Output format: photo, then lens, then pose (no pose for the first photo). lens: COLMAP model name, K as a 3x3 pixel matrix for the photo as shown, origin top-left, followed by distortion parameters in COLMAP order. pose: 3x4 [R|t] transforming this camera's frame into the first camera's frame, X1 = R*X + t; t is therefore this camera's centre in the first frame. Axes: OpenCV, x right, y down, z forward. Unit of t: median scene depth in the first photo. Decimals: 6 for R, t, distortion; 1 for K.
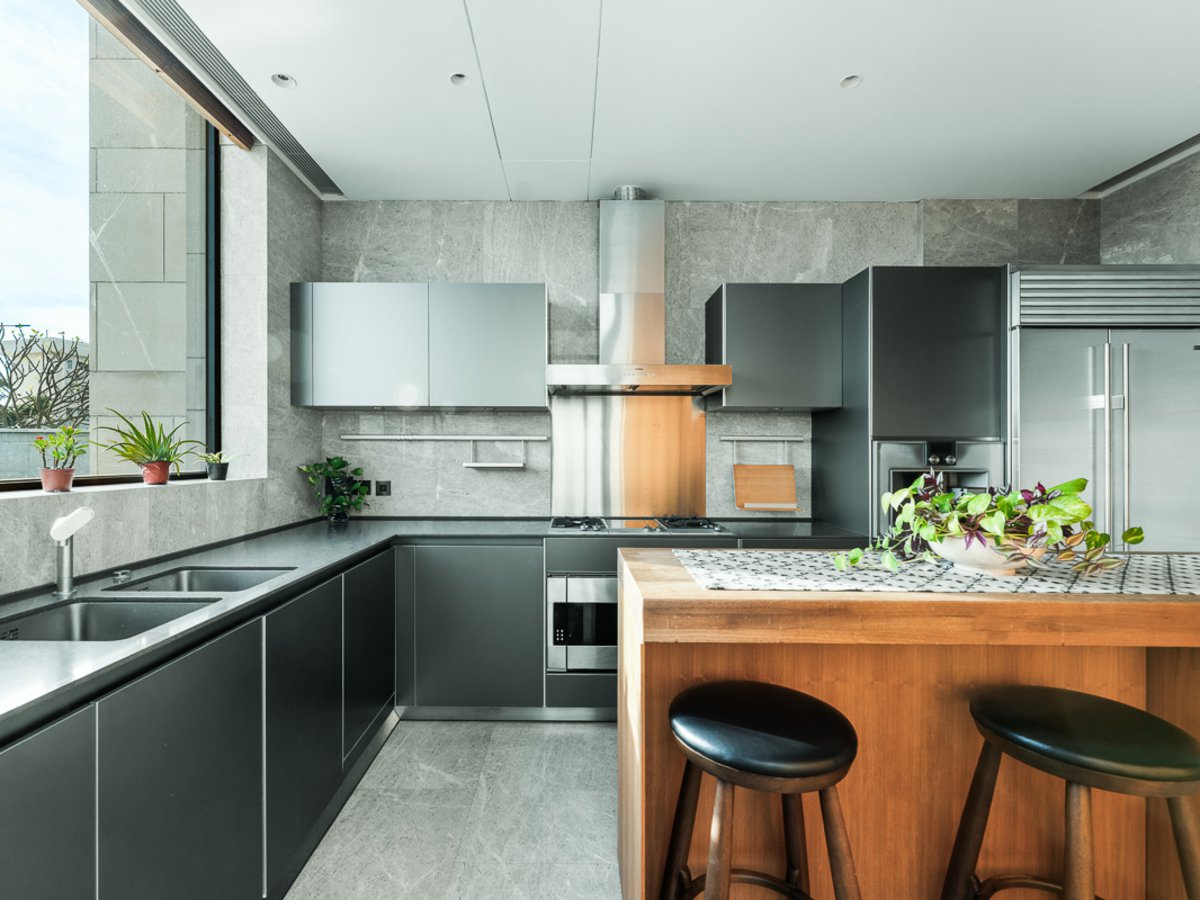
lens RADIAL K [[551.0, 0, 597.8], [0, 551.0, 450.4], [0, 0, 1]] dist [-0.002152, 0.000783]
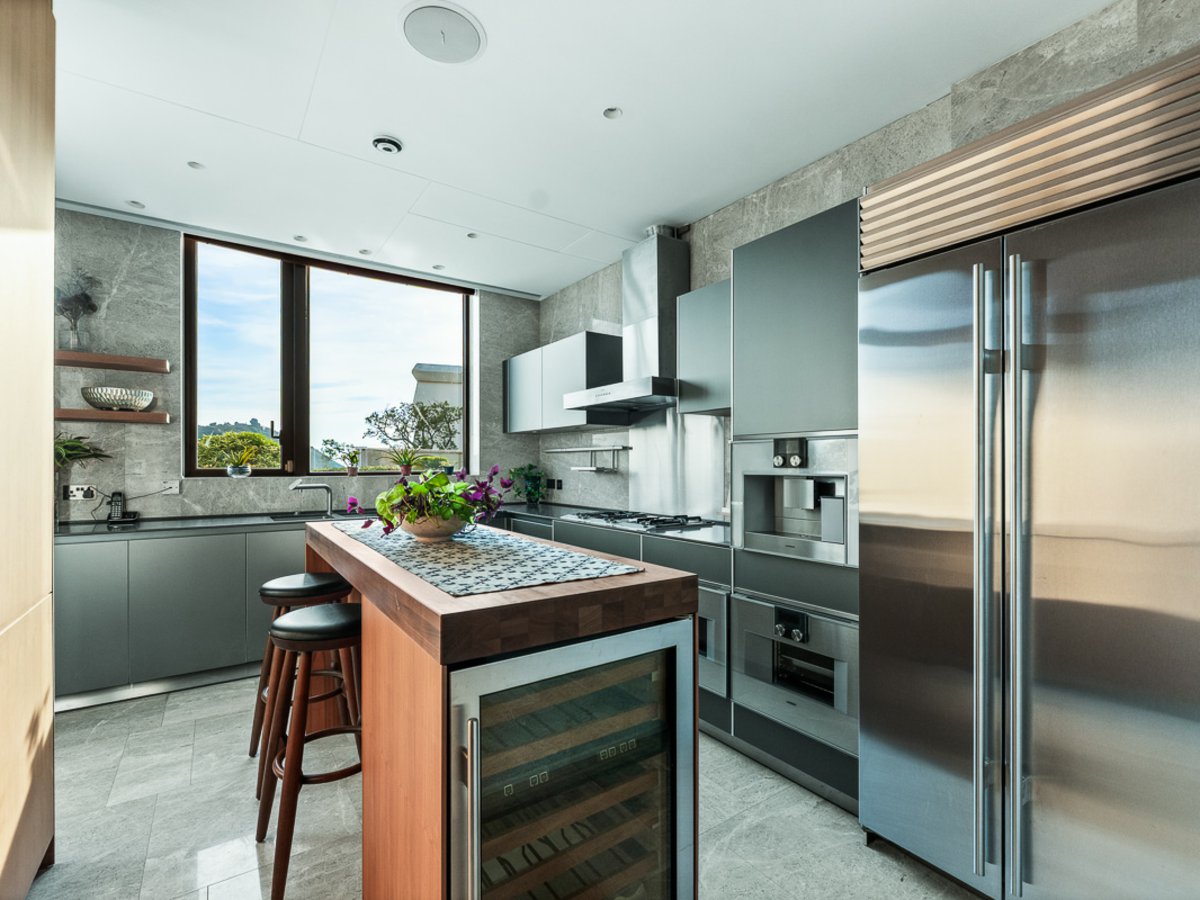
lens RADIAL K [[551.0, 0, 597.3], [0, 551.0, 462.1], [0, 0, 1]] dist [-0.002152, 0.000783]
pose [[0.574486, -0.009445, -0.818460, 0.887381], [0.009828, 0.999941, -0.004641, 0.015725], [0.818456, -0.005378, 0.574544, 0.229933]]
